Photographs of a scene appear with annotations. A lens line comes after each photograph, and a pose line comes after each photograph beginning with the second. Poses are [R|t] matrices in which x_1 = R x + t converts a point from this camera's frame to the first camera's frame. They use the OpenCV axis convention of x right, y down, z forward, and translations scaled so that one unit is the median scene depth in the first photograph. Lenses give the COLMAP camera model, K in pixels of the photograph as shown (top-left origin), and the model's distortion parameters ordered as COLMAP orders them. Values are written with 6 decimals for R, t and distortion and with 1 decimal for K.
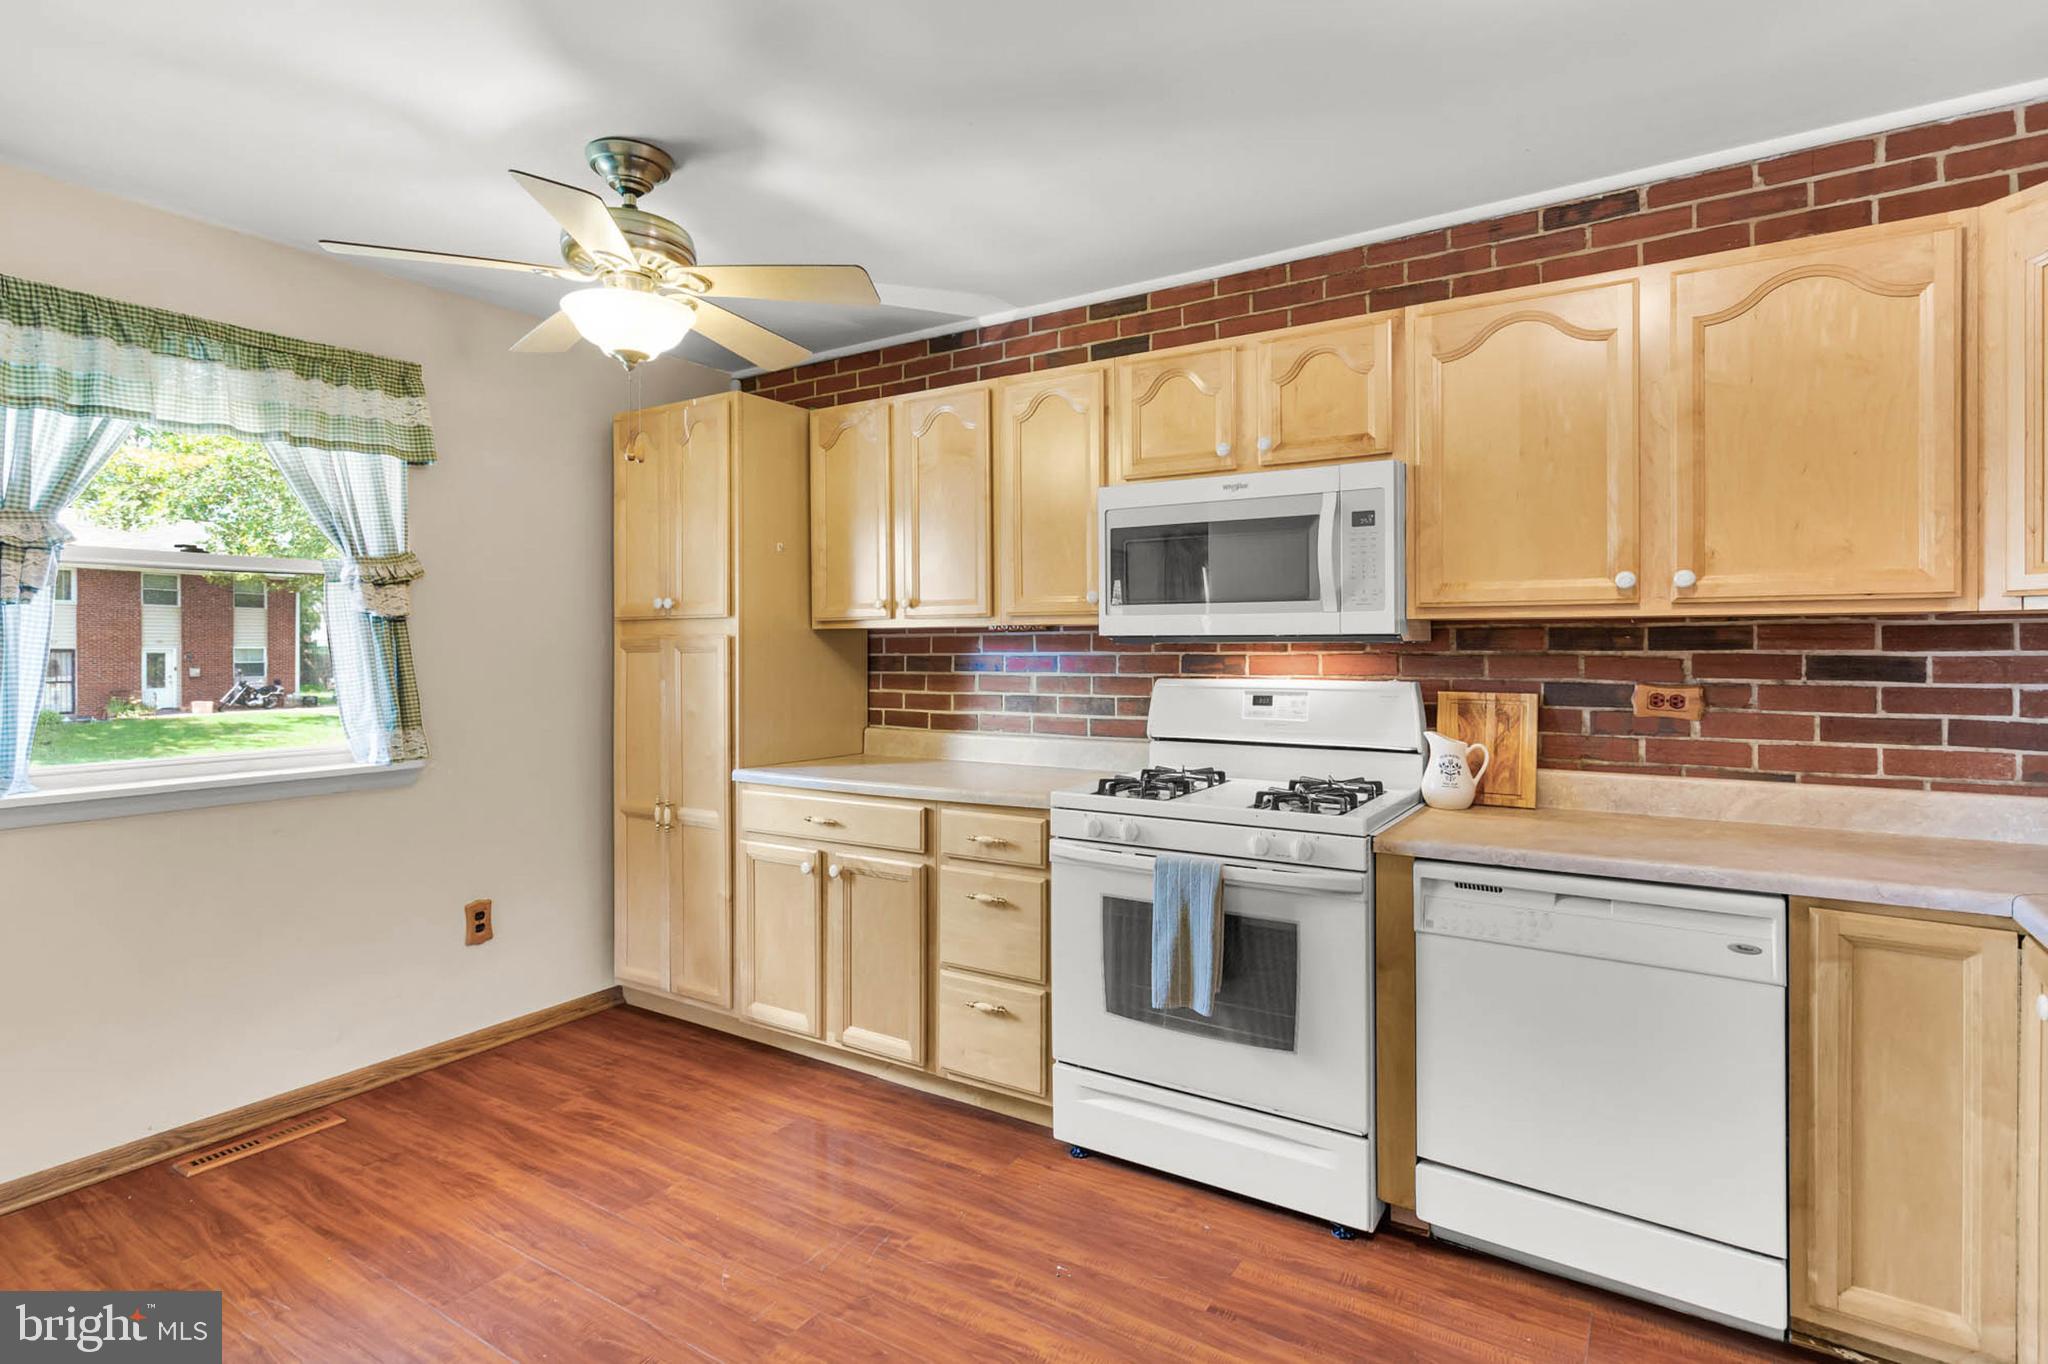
lens RADIAL K [[1011.4, 0, 990.5], [0, 1011.4, 638.3], [0, 0, 1]] dist [0.000856, -0.000256]
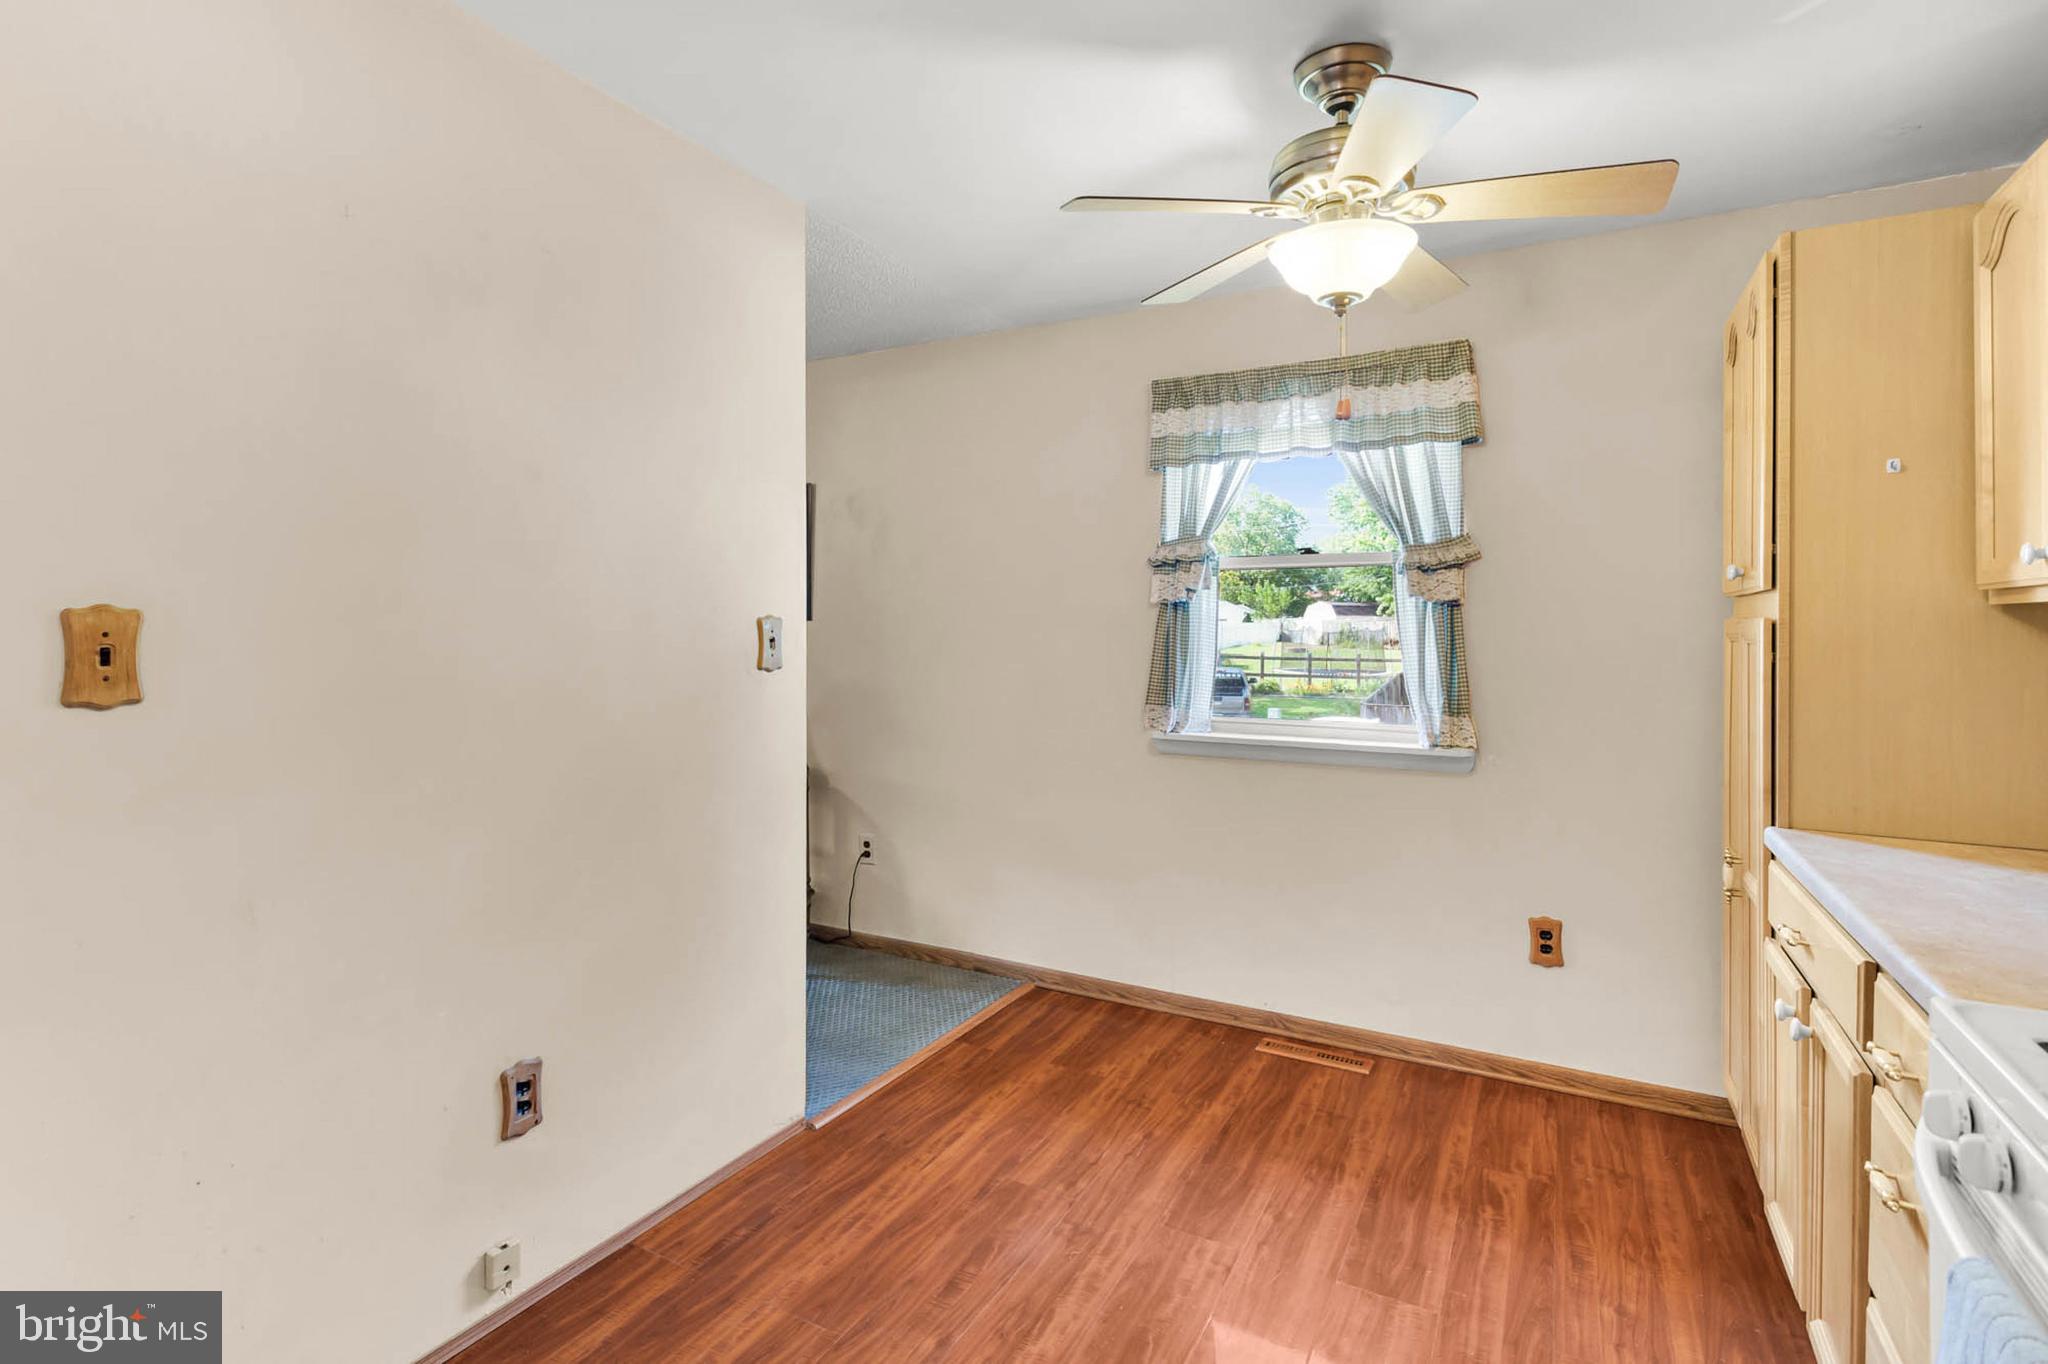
lens RADIAL K [[1011.4, 0, 1007.6], [0, 1011.4, 622.7], [0, 0, 1]] dist [0.000856, -0.000256]
pose [[0.081602, -0.000560, -0.996665, 0.399094], [0.003934, 0.999992, -0.000240, -0.002144], [0.996657, -0.003901, 0.081604, 0.533183]]
